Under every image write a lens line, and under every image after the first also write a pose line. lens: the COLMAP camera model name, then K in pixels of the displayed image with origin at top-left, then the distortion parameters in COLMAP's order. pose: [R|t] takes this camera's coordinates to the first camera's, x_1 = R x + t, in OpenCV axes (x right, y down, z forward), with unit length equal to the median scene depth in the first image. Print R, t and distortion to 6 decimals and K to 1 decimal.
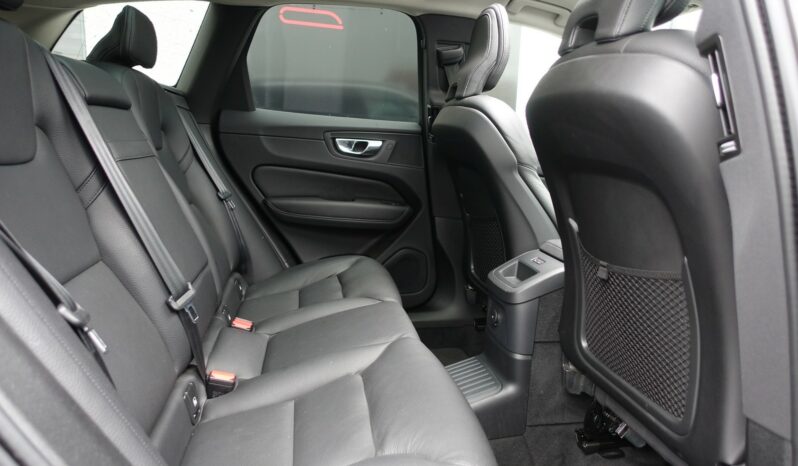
lens RADIAL K [[543.8, 0, 399.0], [0, 543.8, 233.0], [0, 0, 1]] dist [-0.004956, -0.002846]
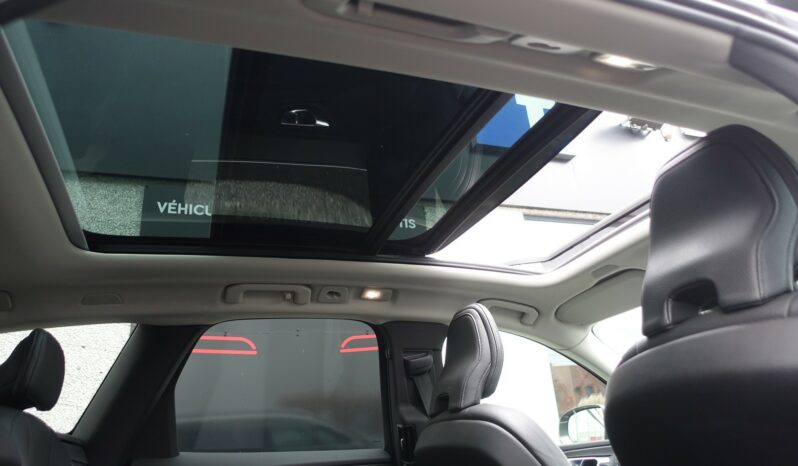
lens RADIAL K [[543.8, 0, 399.0], [0, 543.8, 233.0], [0, 0, 1]] dist [-0.004956, -0.002846]
pose [[0.976141, -0.030100, 0.215042, -0.123985], [0.142354, 0.836537, -0.529095, -0.042365], [-0.163965, 0.547083, 0.820863, 0.163989]]
